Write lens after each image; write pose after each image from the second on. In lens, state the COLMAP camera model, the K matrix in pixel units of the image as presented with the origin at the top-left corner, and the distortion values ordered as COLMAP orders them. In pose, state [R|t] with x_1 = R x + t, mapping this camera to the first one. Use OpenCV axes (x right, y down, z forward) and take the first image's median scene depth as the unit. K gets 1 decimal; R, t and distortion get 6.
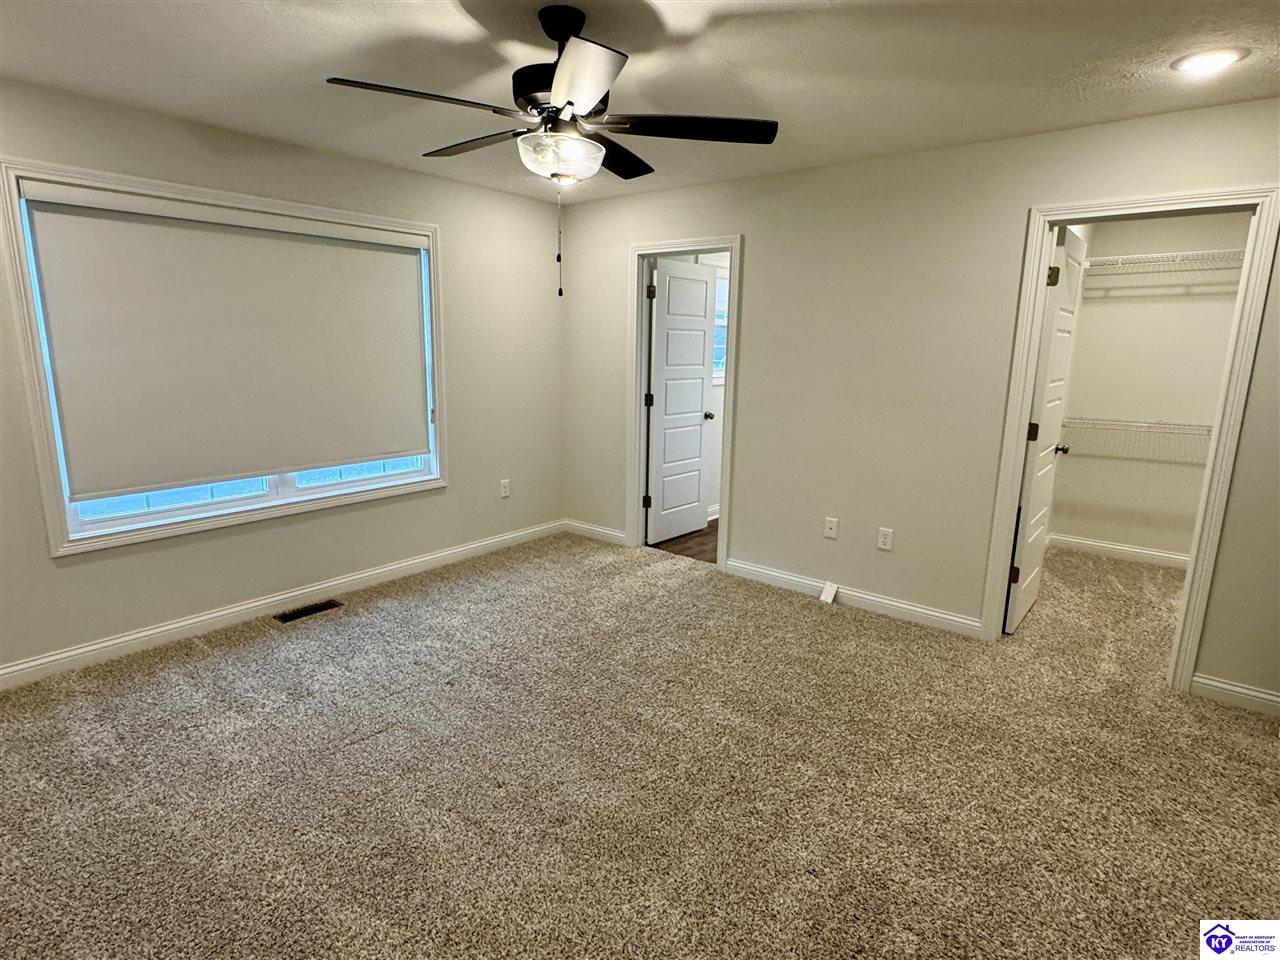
lens RADIAL K [[675.4, 0, 646.6], [0, 675.4, 486.2], [0, 0, 1]] dist [0.008460, -0.002514]
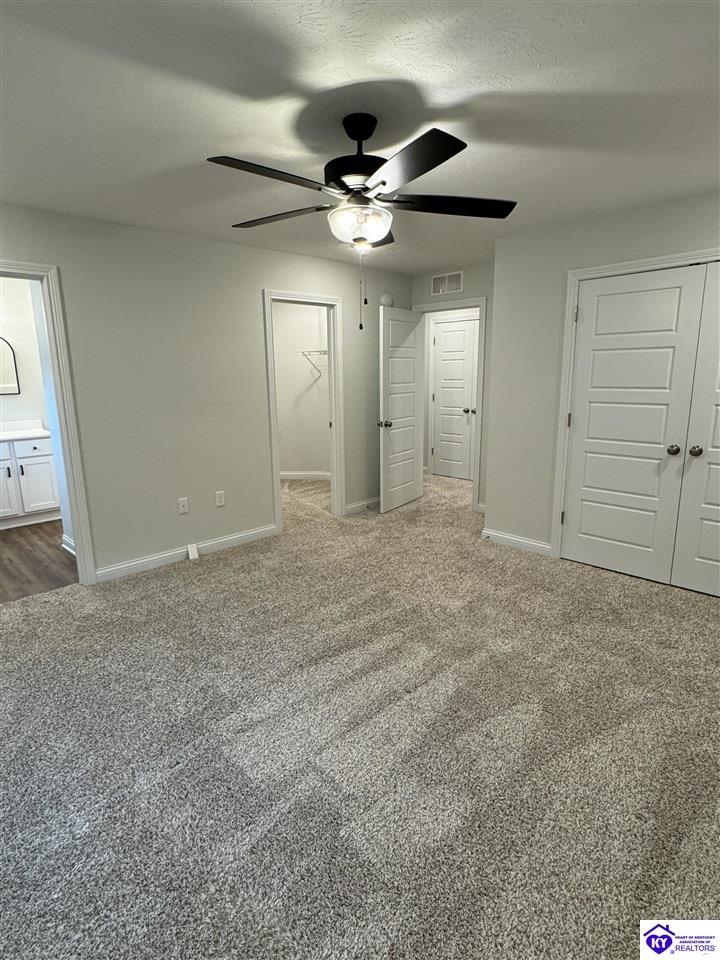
lens RADIAL K [[506.6, 0, 358.6], [0, 506.6, 483.3], [0, 0, 1]] dist [0.008460, -0.002514]
pose [[0.129219, -0.234582, 0.963470, -0.702291], [0.223595, 0.953486, 0.202163, -0.115973], [-0.966079, 0.189303, 0.175660, 0.528637]]
